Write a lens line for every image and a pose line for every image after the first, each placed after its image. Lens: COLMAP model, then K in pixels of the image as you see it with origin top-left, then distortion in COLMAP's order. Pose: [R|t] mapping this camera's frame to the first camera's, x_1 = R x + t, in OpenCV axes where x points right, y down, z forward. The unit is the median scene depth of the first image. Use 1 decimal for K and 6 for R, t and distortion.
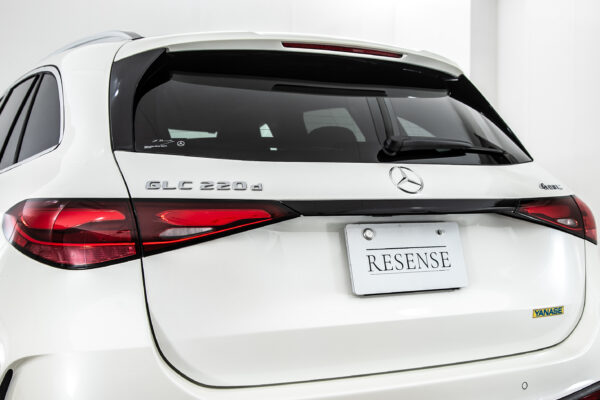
lens RADIAL K [[773.2, 0, 300.0], [0, 773.2, 200.0], [0, 0, 1]] dist [0.036252, 0.036534]
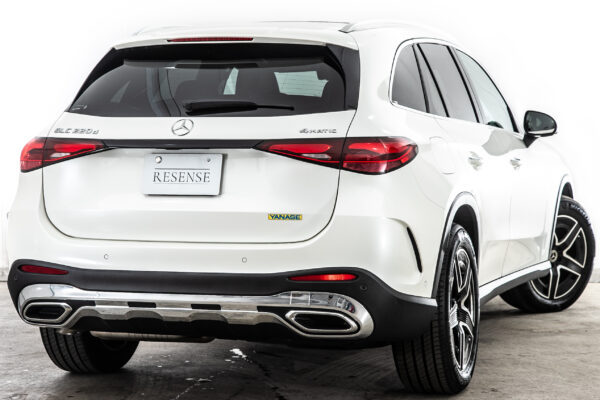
lens RADIAL K [[1274.3, 0, 299.7], [0, 1274.3, 214.3], [0, 0, 1]] dist [0.522315, -0.053470]
pose [[0.691387, 0.046492, -0.720988, 2.385244], [-0.003060, 0.998107, 0.061427, -0.010803], [0.722479, -0.040264, 0.690220, -0.740055]]
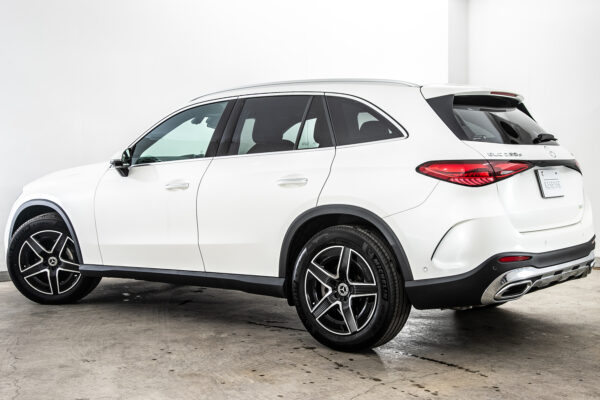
lens RADIAL K [[782.9, 0, 300.0], [0, 782.9, 200.0], [0, 0, 1]] dist [0.231932, 0.011343]
pose [[0.914577, -0.022400, 0.403791, -1.706510], [0.006508, 0.999151, 0.040688, 0.019182], [-0.404360, -0.034584, 0.913946, -1.068307]]
